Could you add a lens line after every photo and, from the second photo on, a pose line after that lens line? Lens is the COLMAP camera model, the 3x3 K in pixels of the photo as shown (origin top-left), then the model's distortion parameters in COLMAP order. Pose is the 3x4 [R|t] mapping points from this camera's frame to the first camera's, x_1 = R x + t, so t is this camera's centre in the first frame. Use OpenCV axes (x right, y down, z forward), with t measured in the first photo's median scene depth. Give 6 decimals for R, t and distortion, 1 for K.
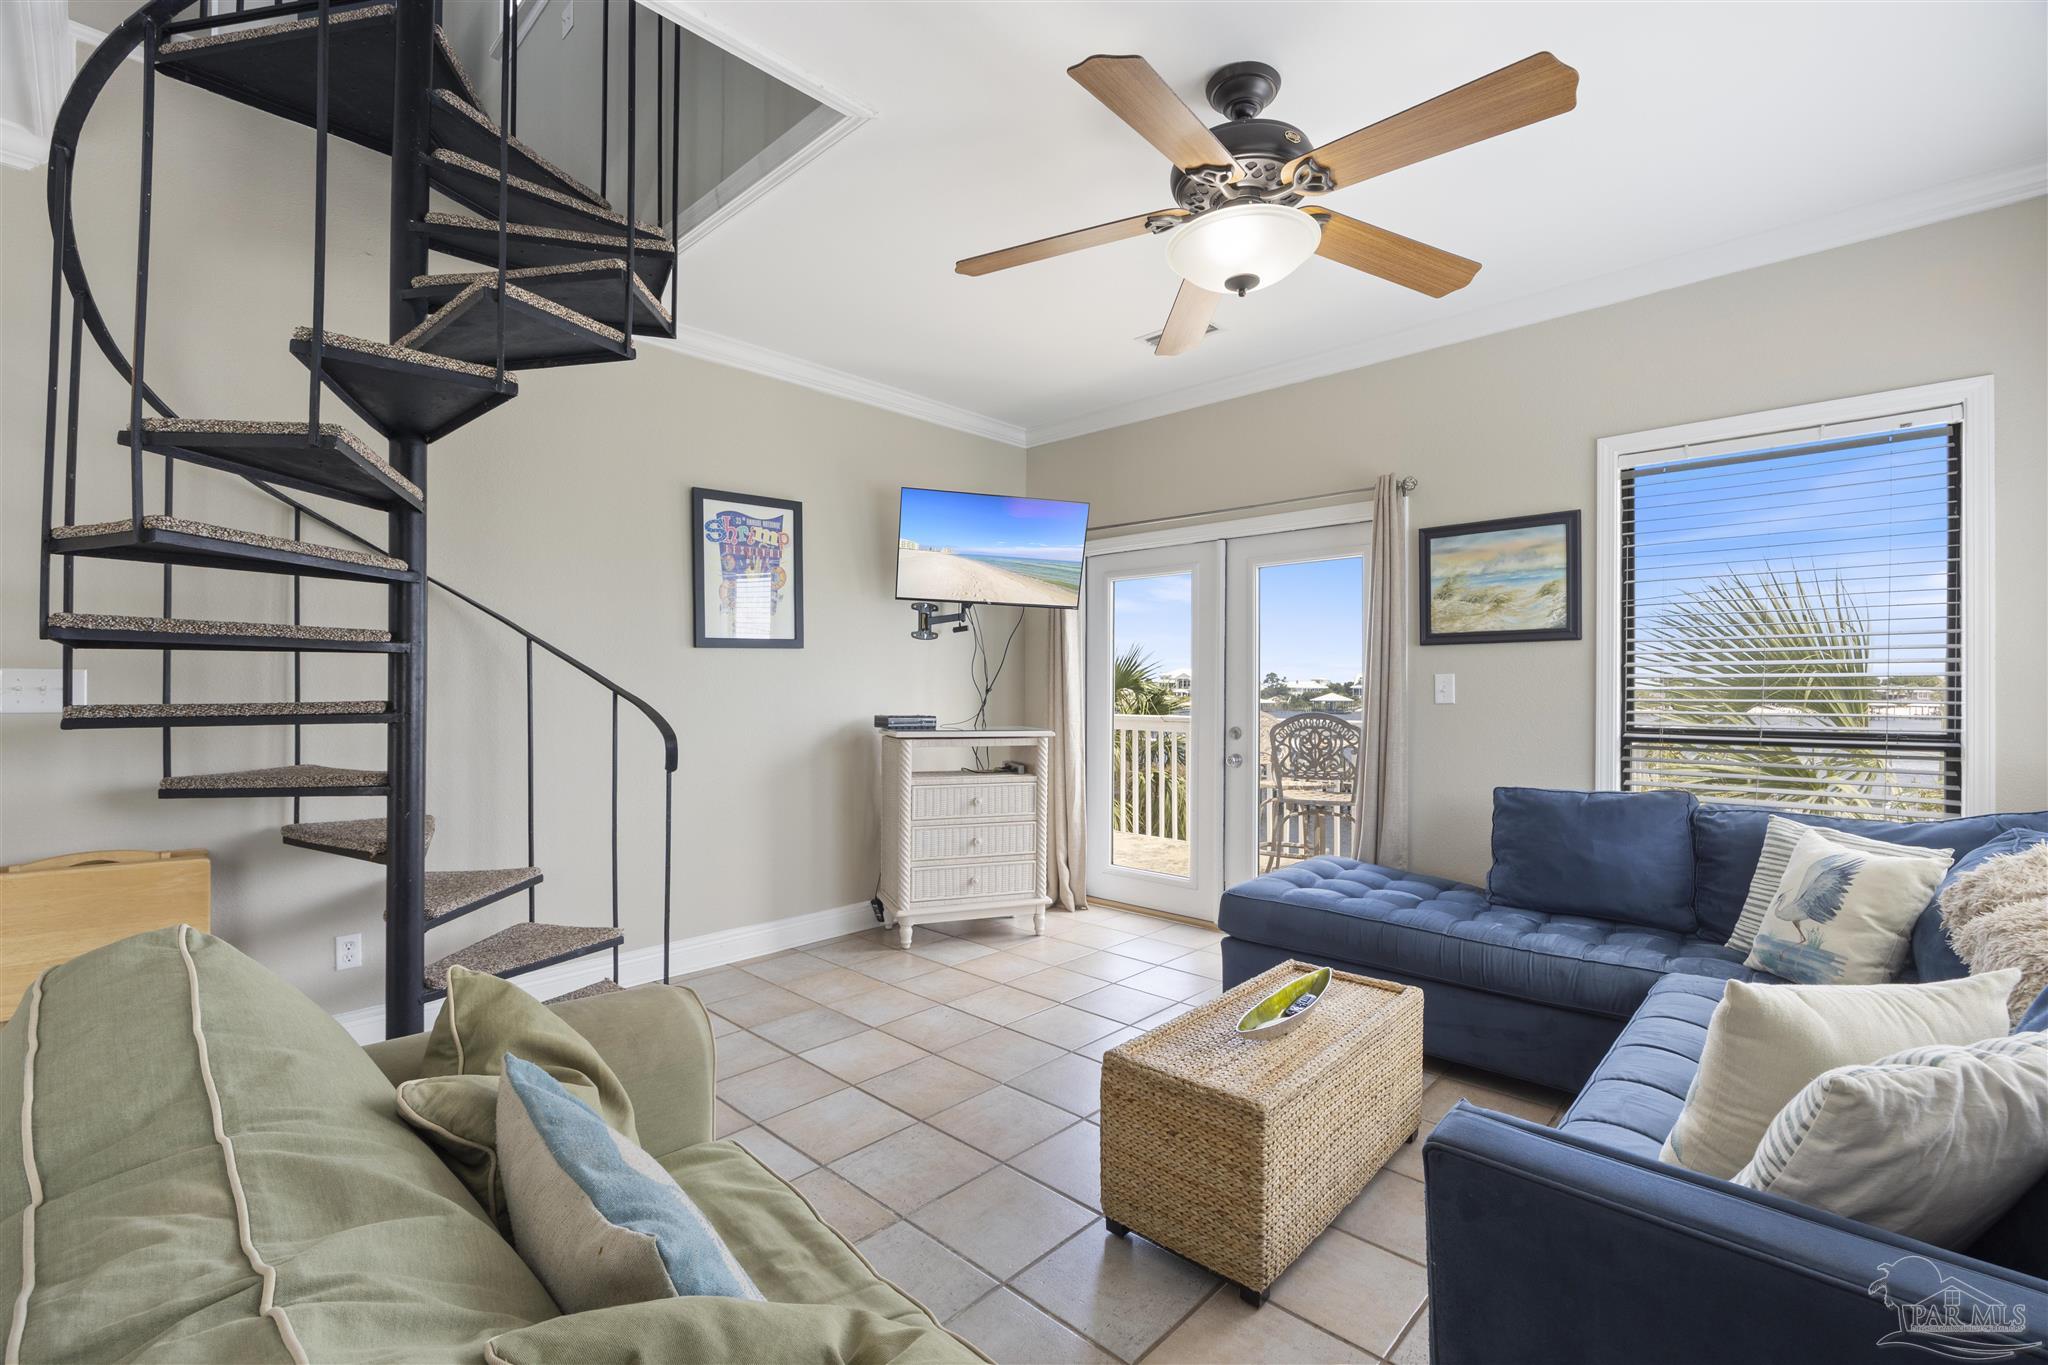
lens RADIAL K [[893.1, 0, 1021.6], [0, 893.1, 695.7], [0, 0, 1]] dist [-0.012089, 0.000947]
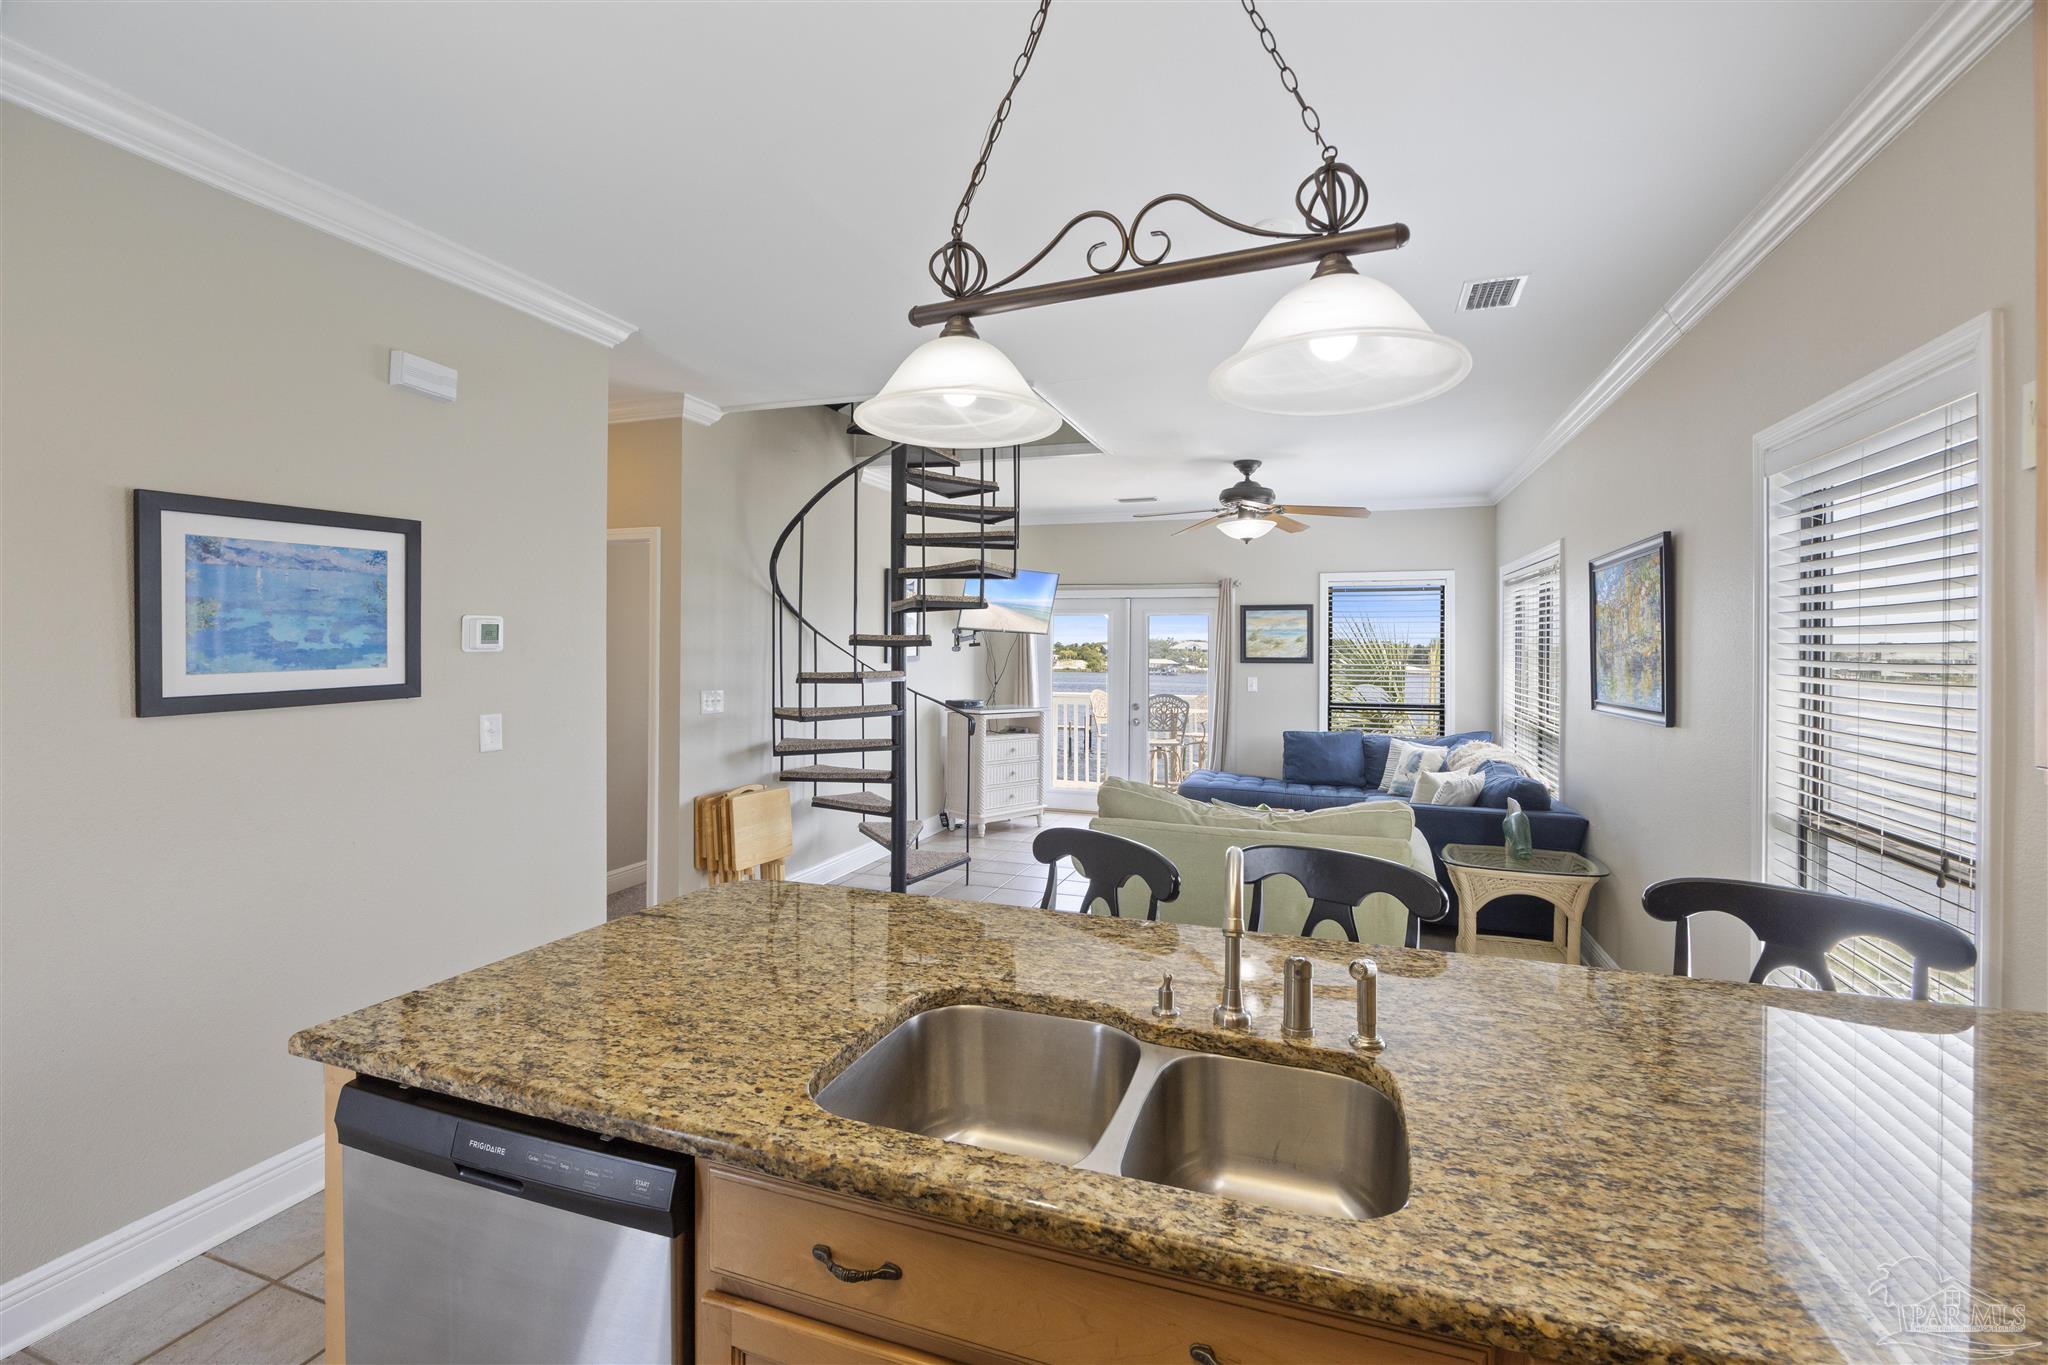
lens RADIAL K [[901.5, 0, 1016.7], [0, 901.5, 654.2], [0, 0, 1]] dist [-0.013394, 0.000282]
pose [[0.916869, 0.003083, 0.399175, -0.916298], [-0.002558, 0.999995, -0.001847, -0.077596], [-0.399179, 0.000673, 0.916873, -0.739080]]
